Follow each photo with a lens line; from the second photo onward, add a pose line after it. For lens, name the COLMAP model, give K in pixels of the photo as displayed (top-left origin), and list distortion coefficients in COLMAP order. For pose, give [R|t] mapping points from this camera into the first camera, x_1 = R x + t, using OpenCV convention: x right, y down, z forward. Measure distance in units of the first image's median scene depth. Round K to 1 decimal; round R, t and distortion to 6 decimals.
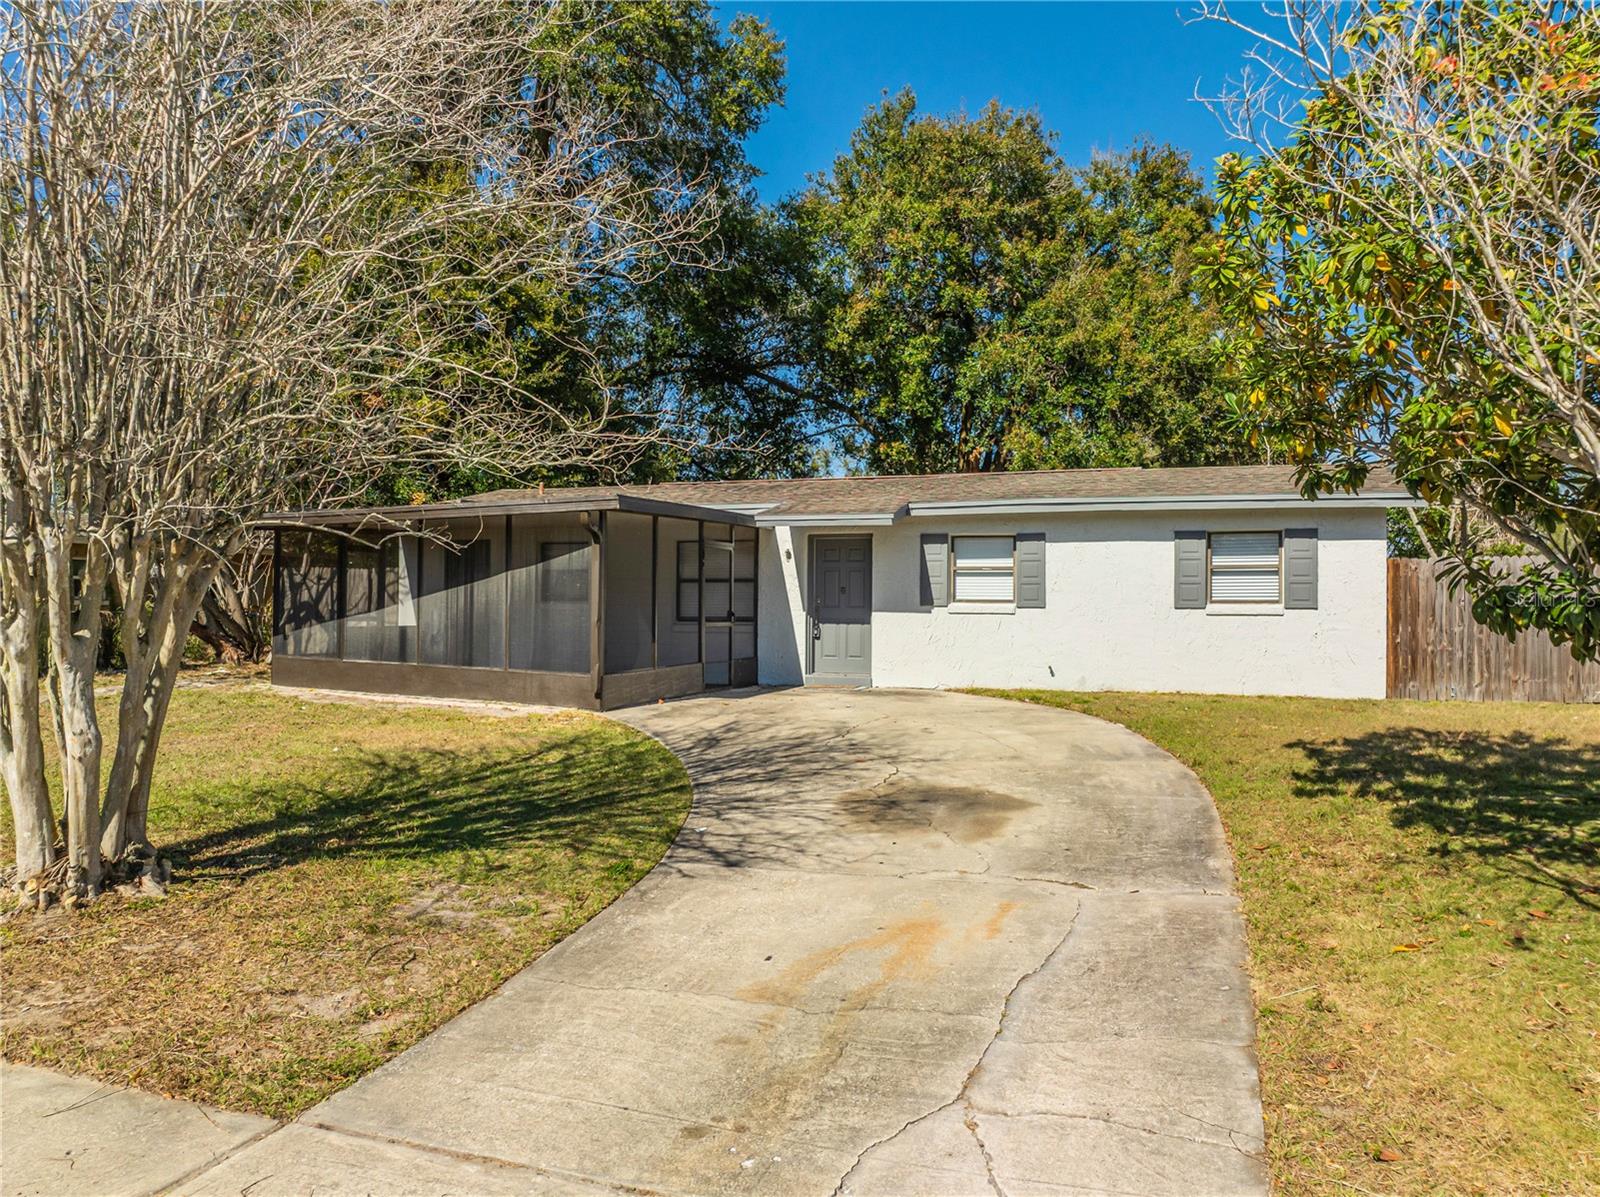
lens RADIAL K [[1141.2, 0, 800.0], [0, 1141.2, 598.5], [0, 0, 1]] dist [-0.063660, 0.046534]
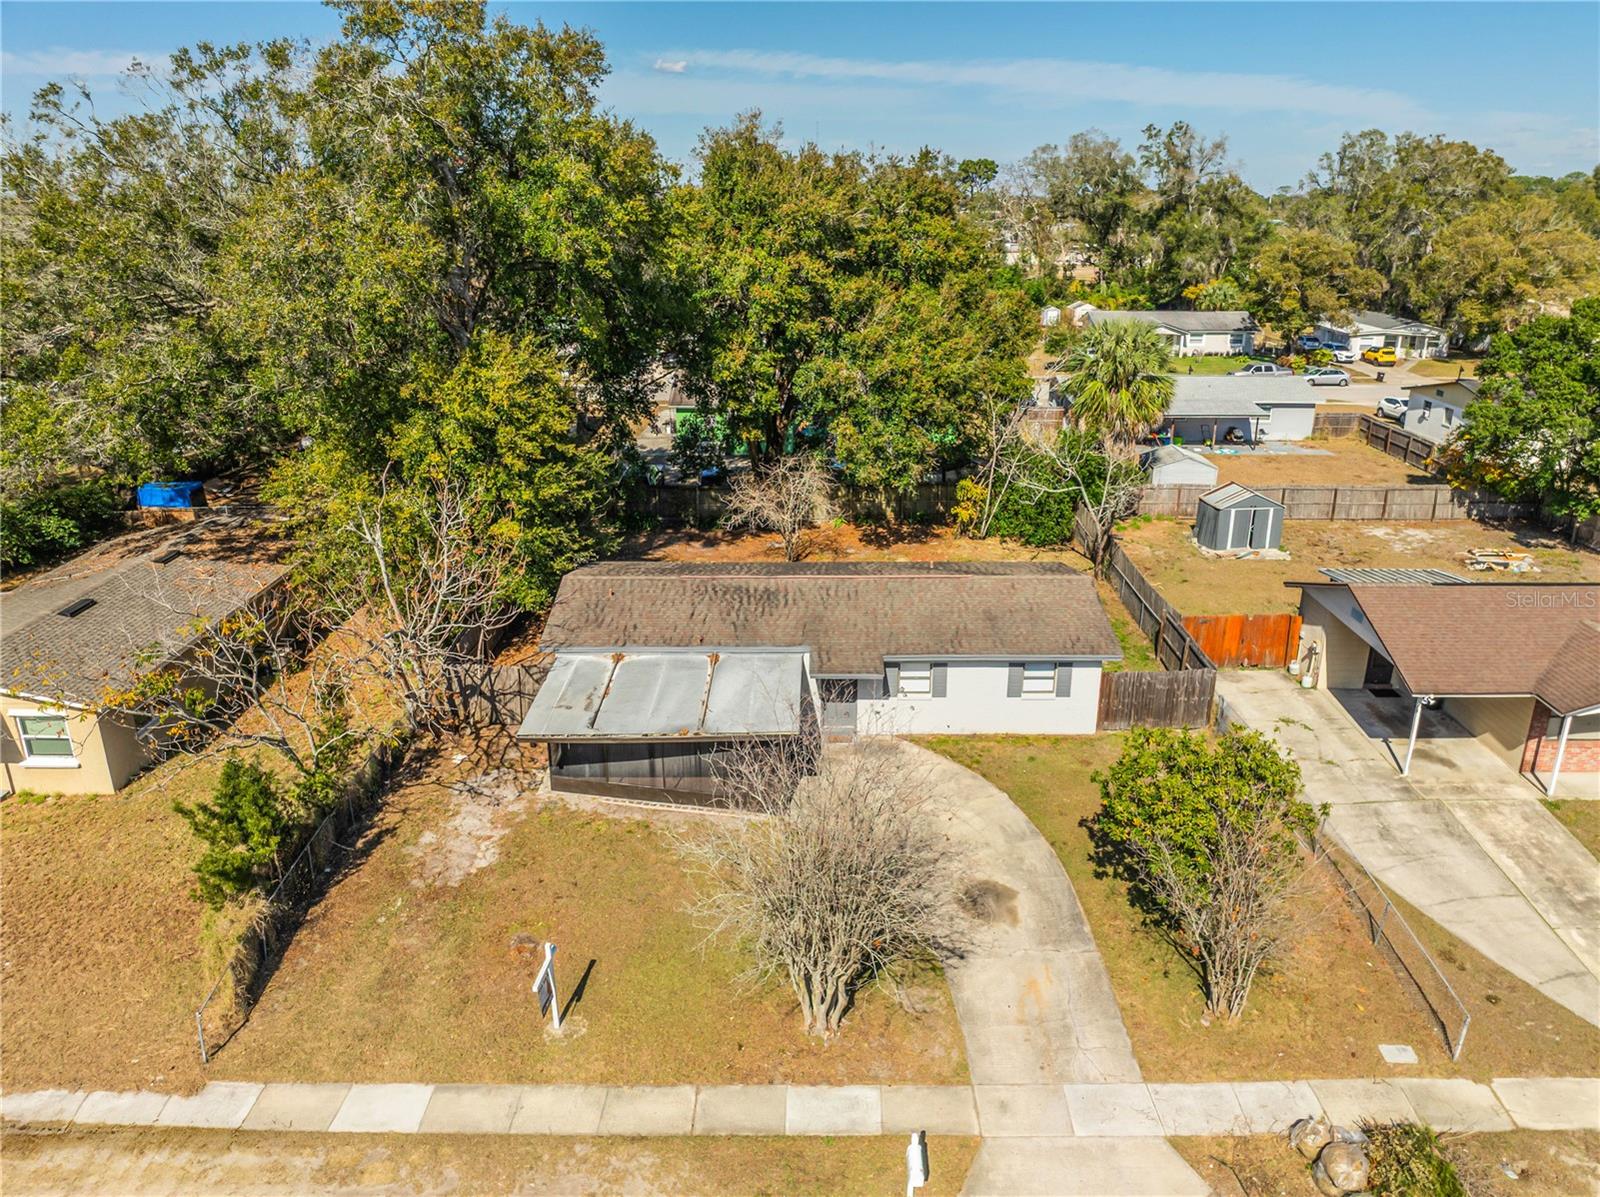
lens RADIAL K [[1141.2, 0, 800.0], [0, 1141.2, 598.5], [0, 0, 1]] dist [-0.063660, 0.046534]
pose [[0.945464, -0.118725, 0.303318, -0.625123], [0.006181, 0.937578, 0.347719, -0.862562], [-0.325667, -0.326881, 0.887181, -0.659971]]
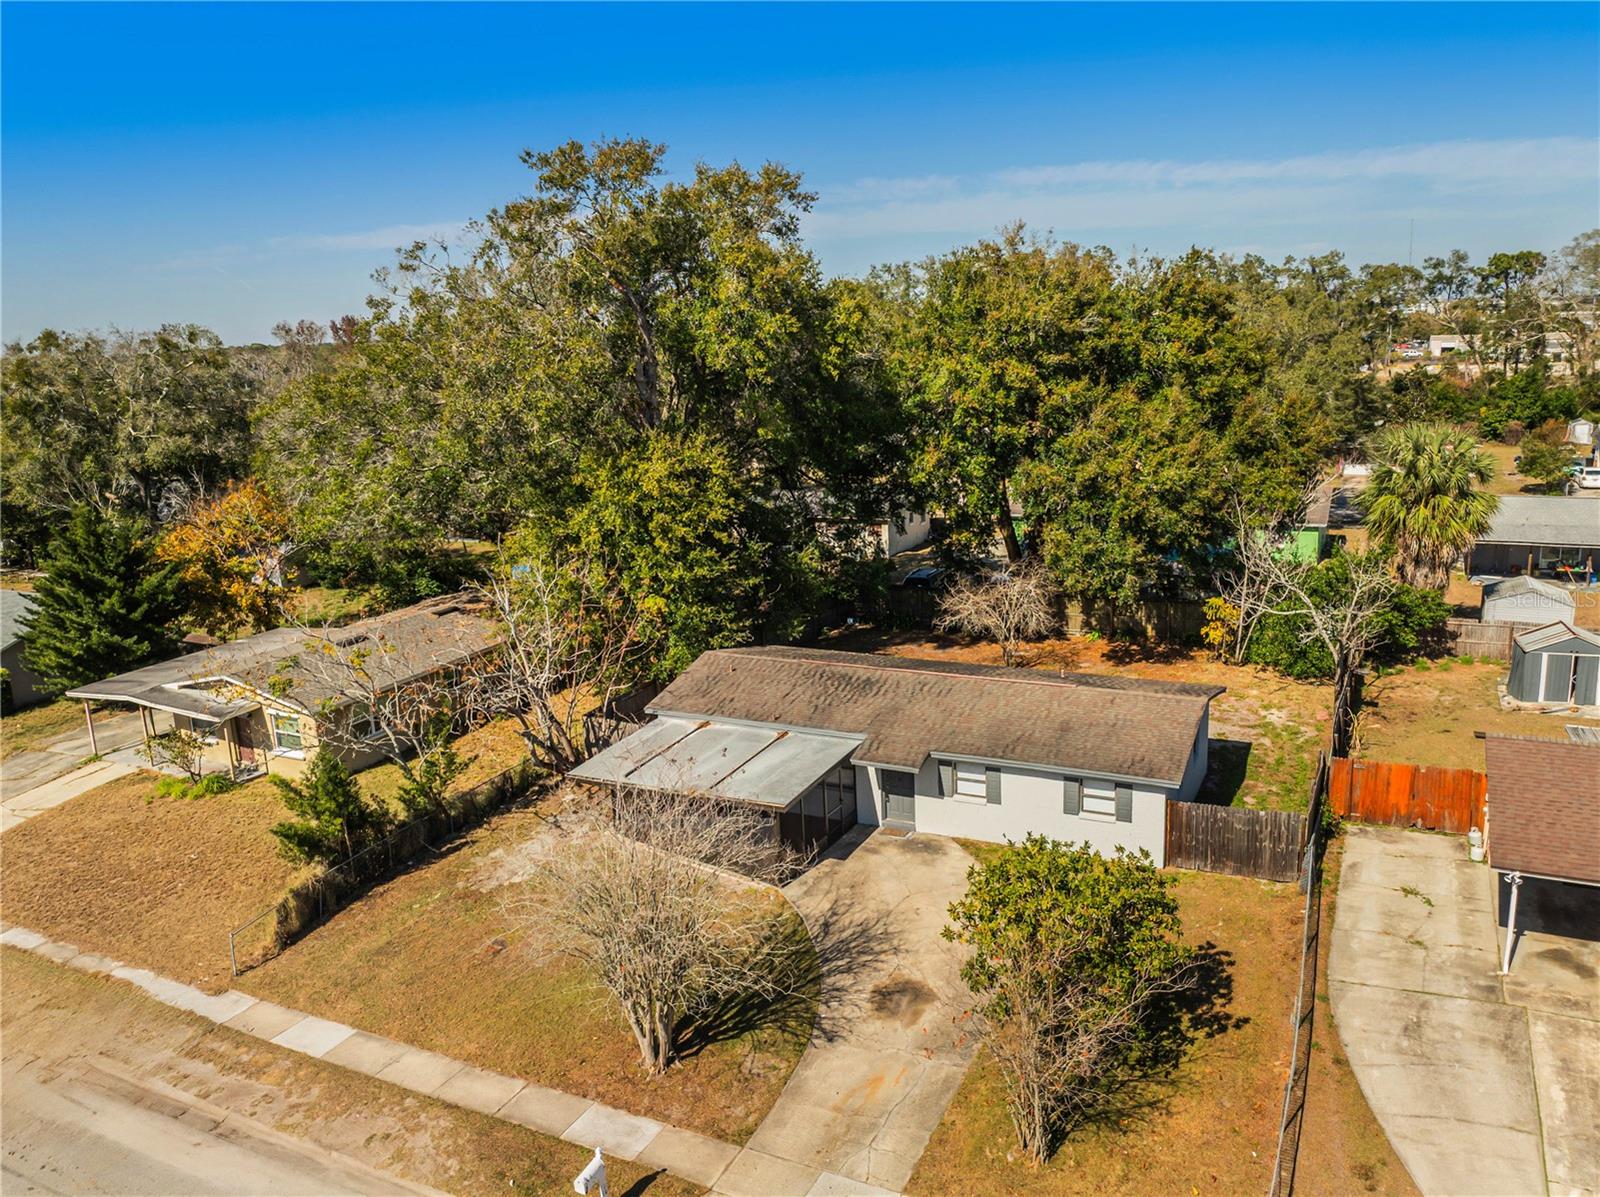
lens RADIAL K [[1196.4, 0, 800.0], [0, 1196.4, 598.5], [0, 0, 1]] dist [-0.055394, 0.034593]
pose [[0.991164, -0.021411, -0.130906, 0.149426], [0.051948, 0.970713, 0.234558, -0.831015], [0.122050, -0.239285, 0.963248, -0.929734]]
